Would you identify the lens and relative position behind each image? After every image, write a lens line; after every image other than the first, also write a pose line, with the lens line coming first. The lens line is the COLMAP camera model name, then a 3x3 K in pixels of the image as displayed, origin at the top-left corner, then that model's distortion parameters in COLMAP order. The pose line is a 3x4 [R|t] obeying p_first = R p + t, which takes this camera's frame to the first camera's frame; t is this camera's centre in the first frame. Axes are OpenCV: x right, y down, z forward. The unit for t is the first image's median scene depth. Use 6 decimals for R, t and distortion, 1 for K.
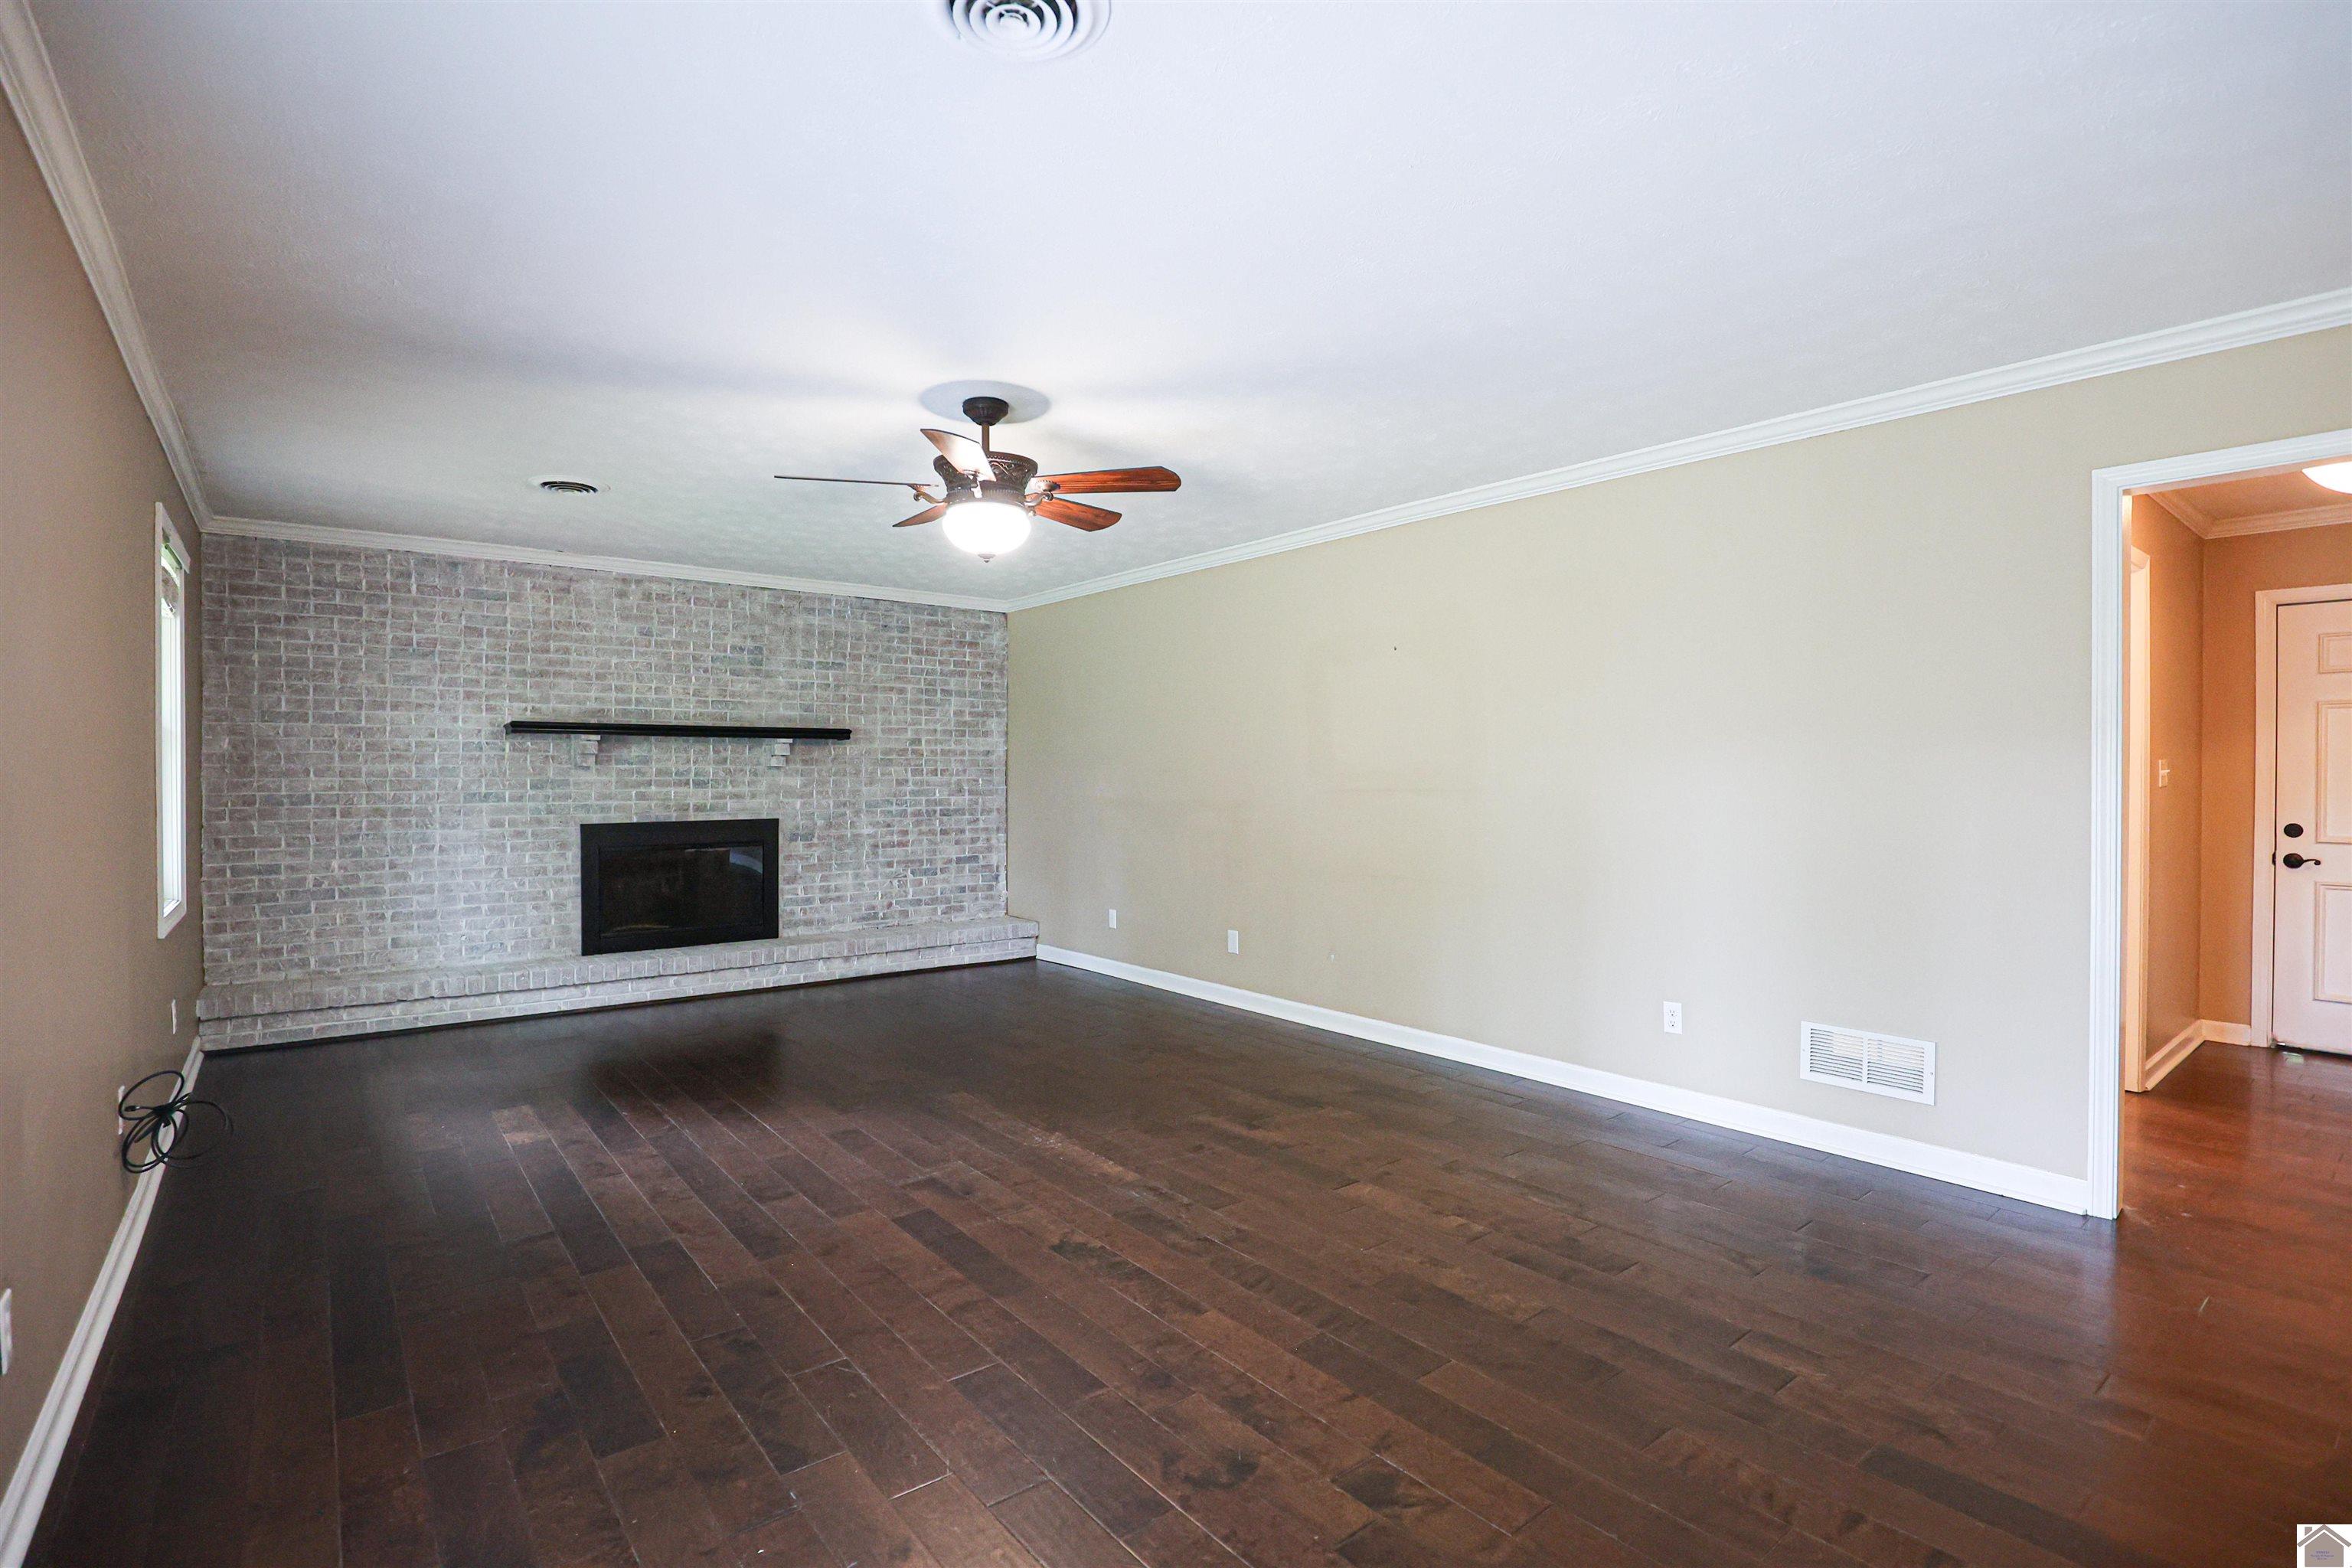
lens RADIAL K [[1083.4, 0, 1161.1], [0, 1083.4, 781.0], [0, 0, 1]] dist [-0.029095, 0.000444]
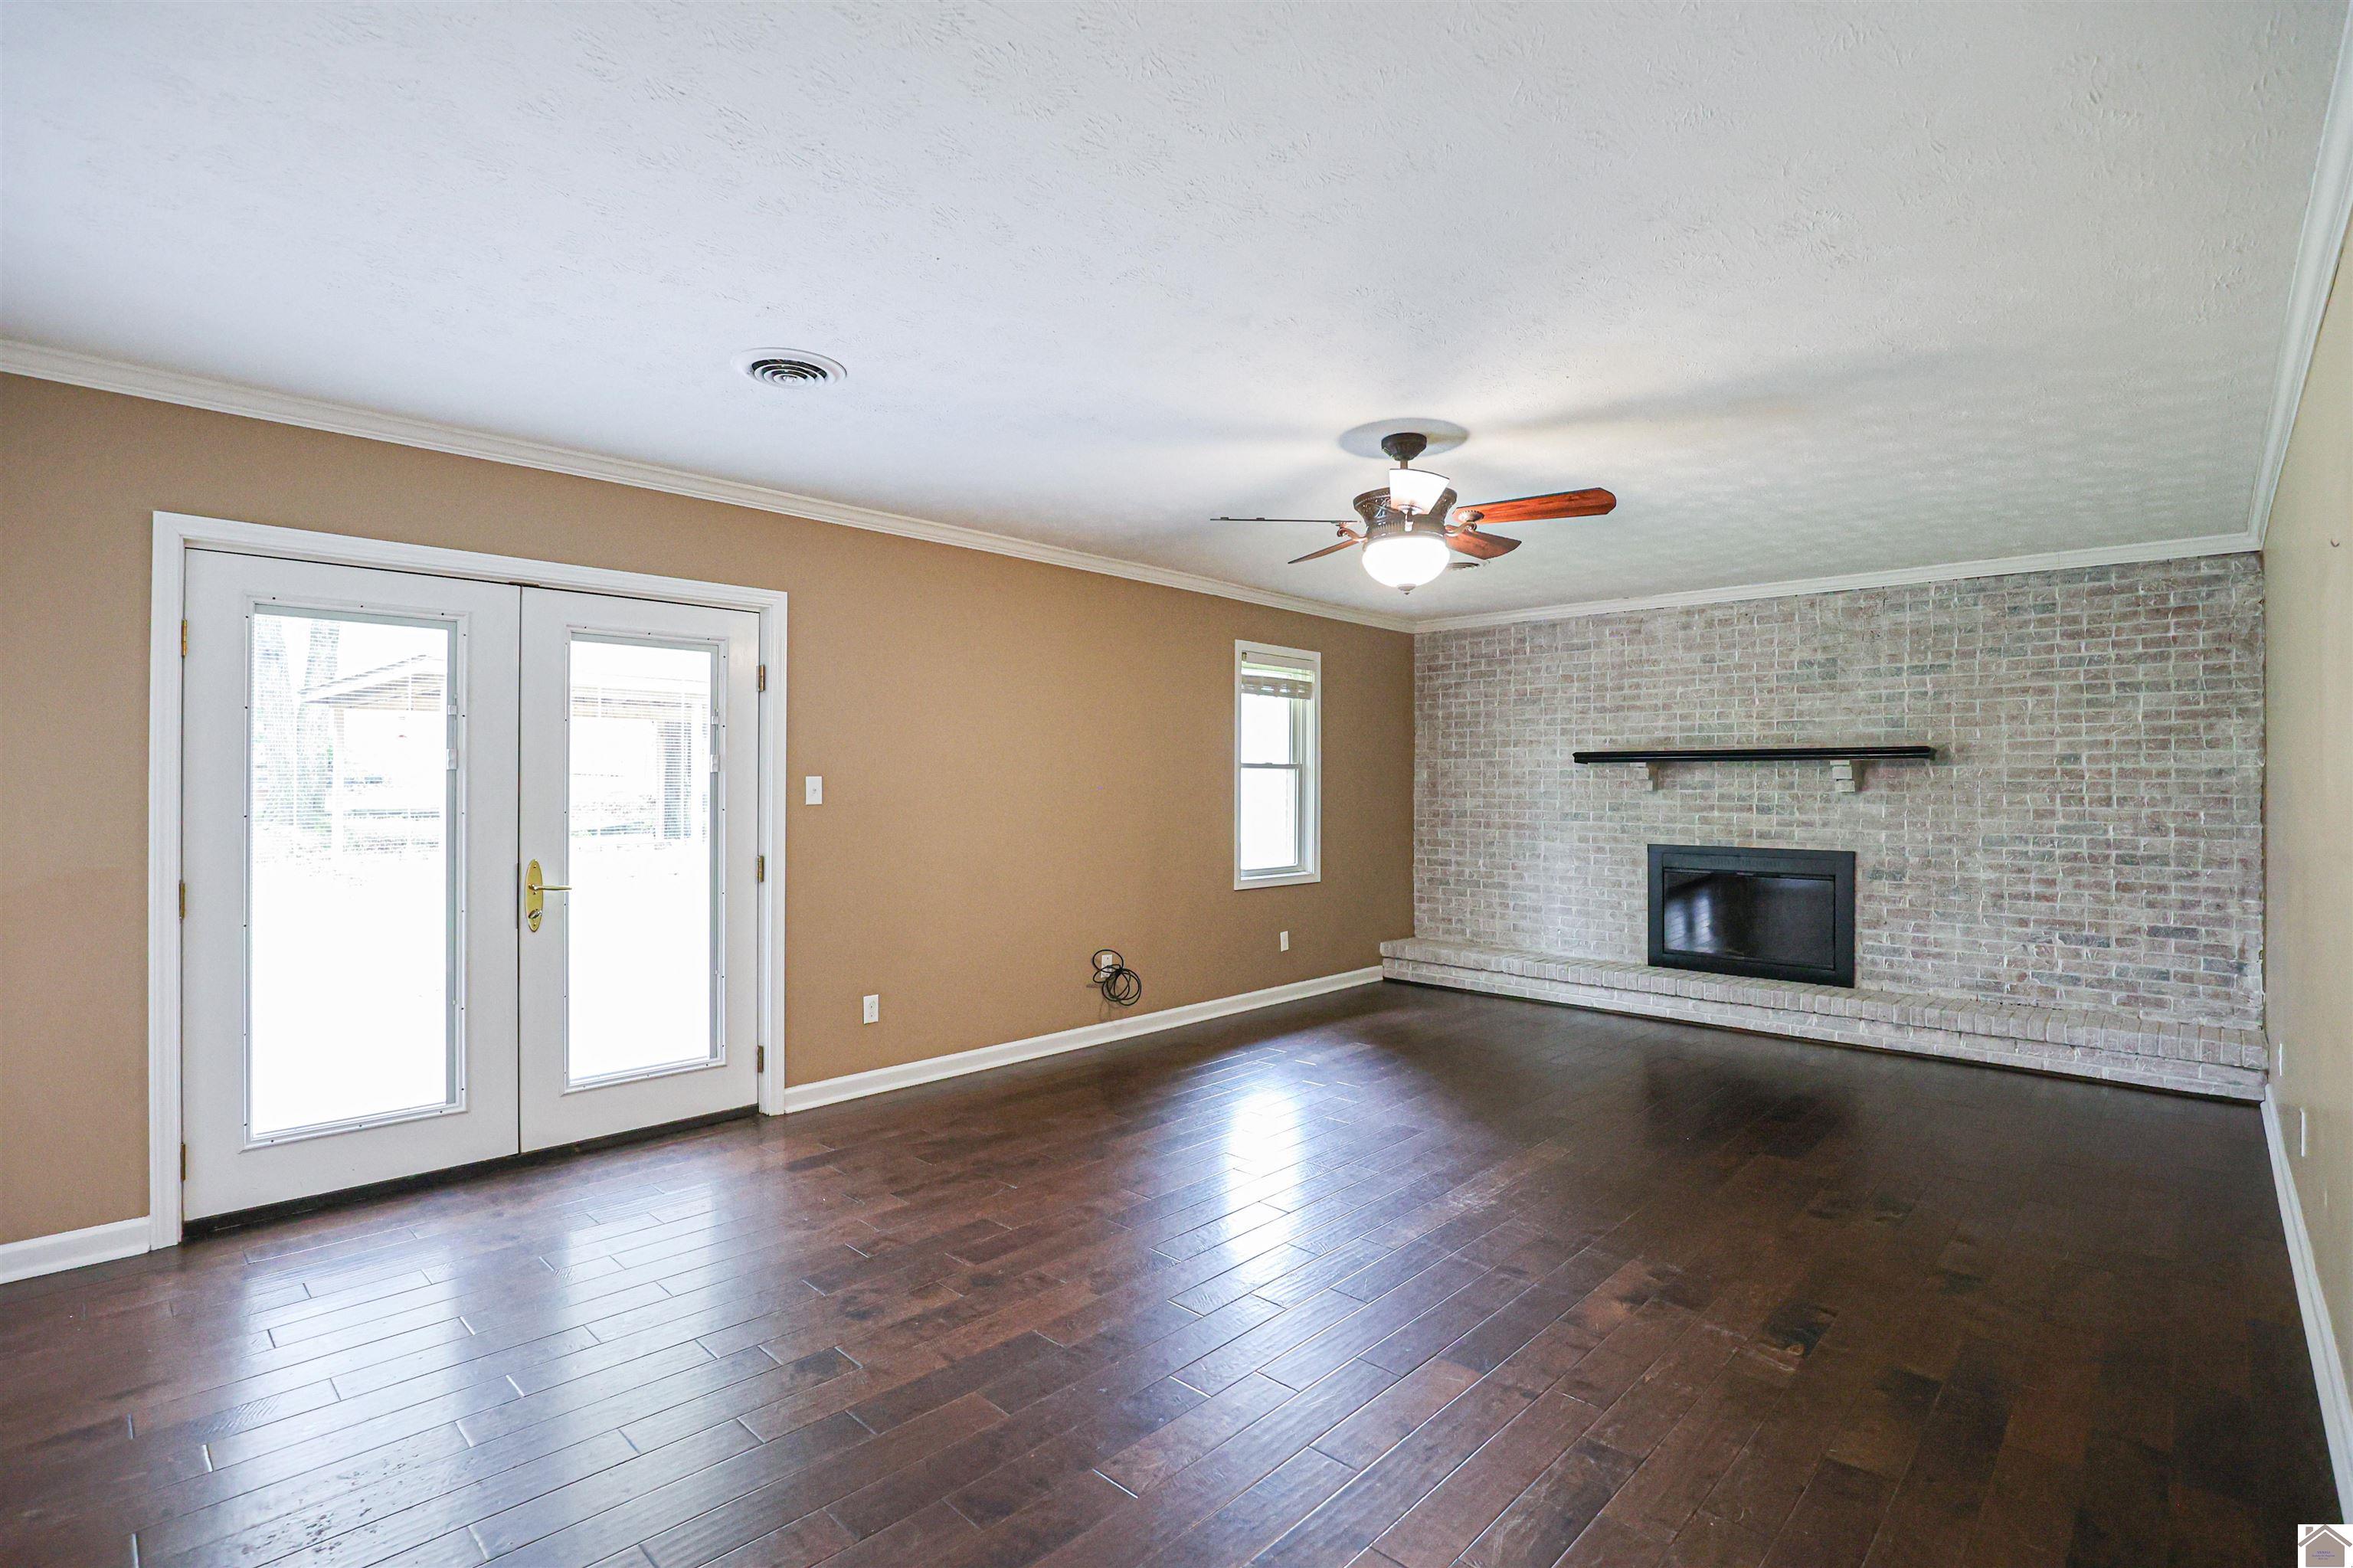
lens RADIAL K [[1088.3, 0, 1194.3], [0, 1088.3, 781.5], [0, 0, 1]] dist [-0.035701, 0.006293]
pose [[0.163411, -0.003331, -0.986552, 0.441098], [-0.014404, 0.999880, -0.005761, -0.009719], [0.986453, 0.015151, 0.163344, 0.349072]]
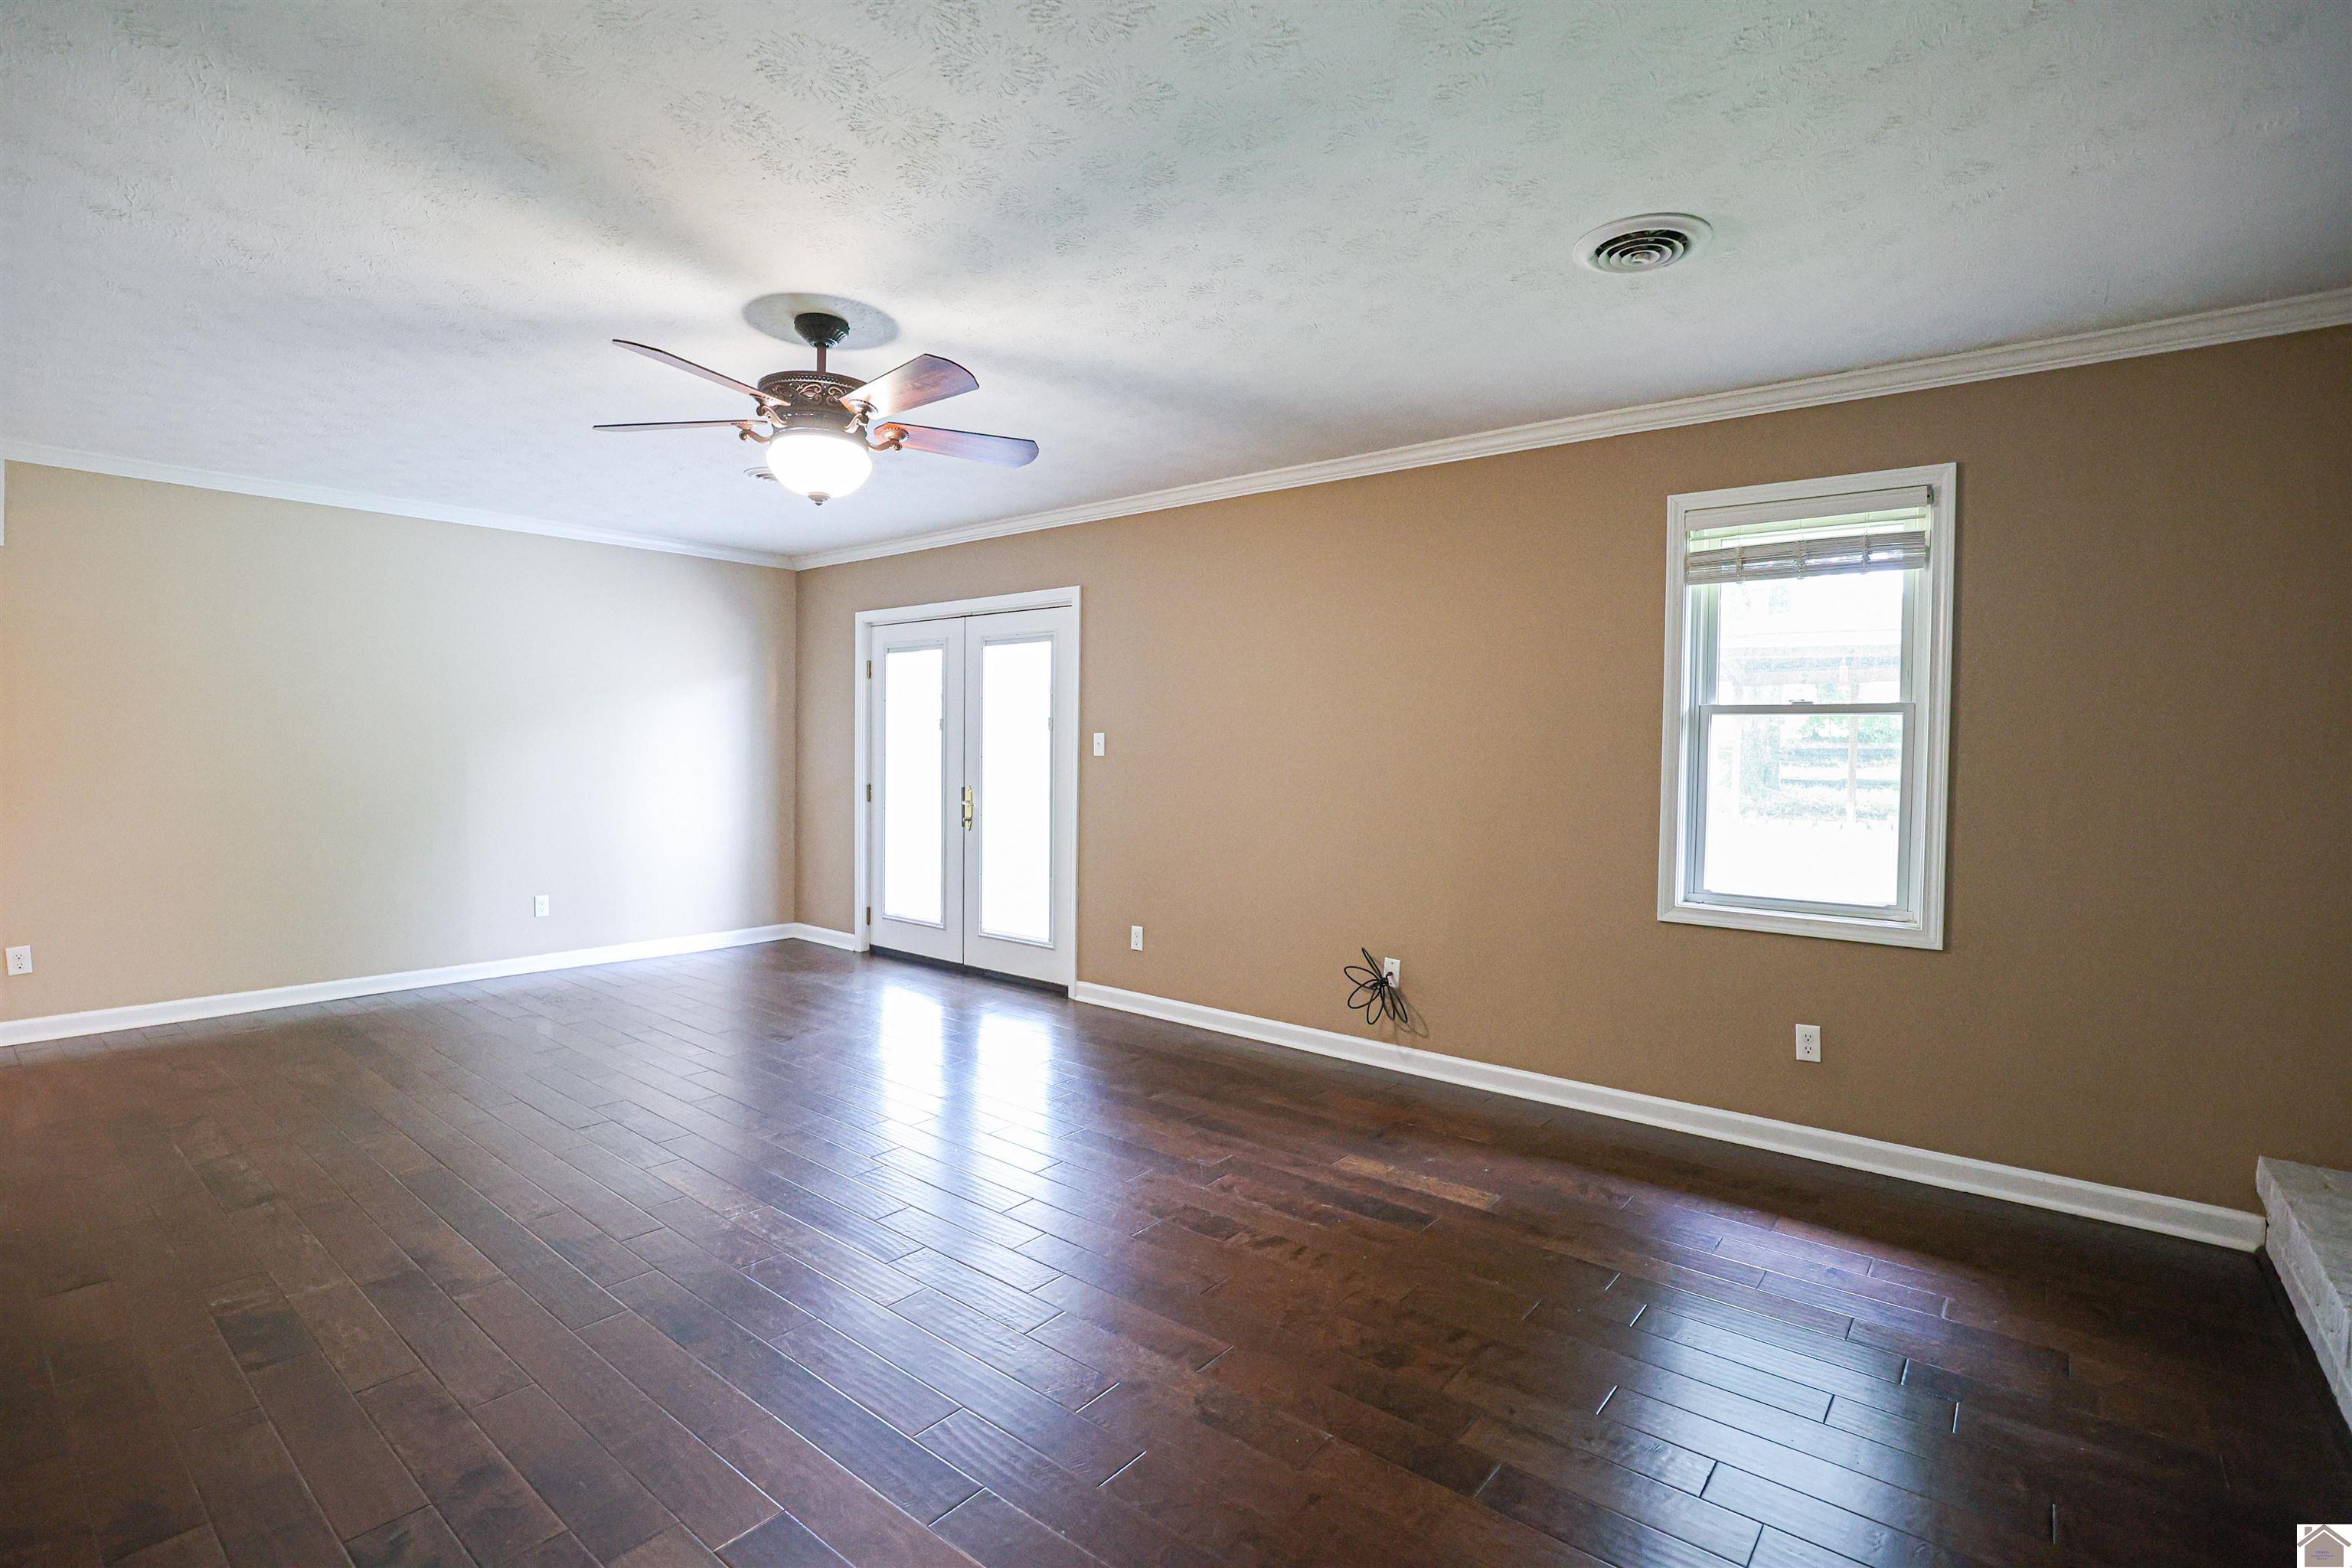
lens RADIAL K [[1083.4, 0, 1161.1], [0, 1083.4, 781.0], [0, 0, 1]] dist [-0.029095, 0.000444]
pose [[-0.971946, -0.013732, -0.234804, -0.134416], [-0.022820, 0.999090, 0.036031, -0.007461], [0.234096, 0.040379, -0.971375, 1.051709]]
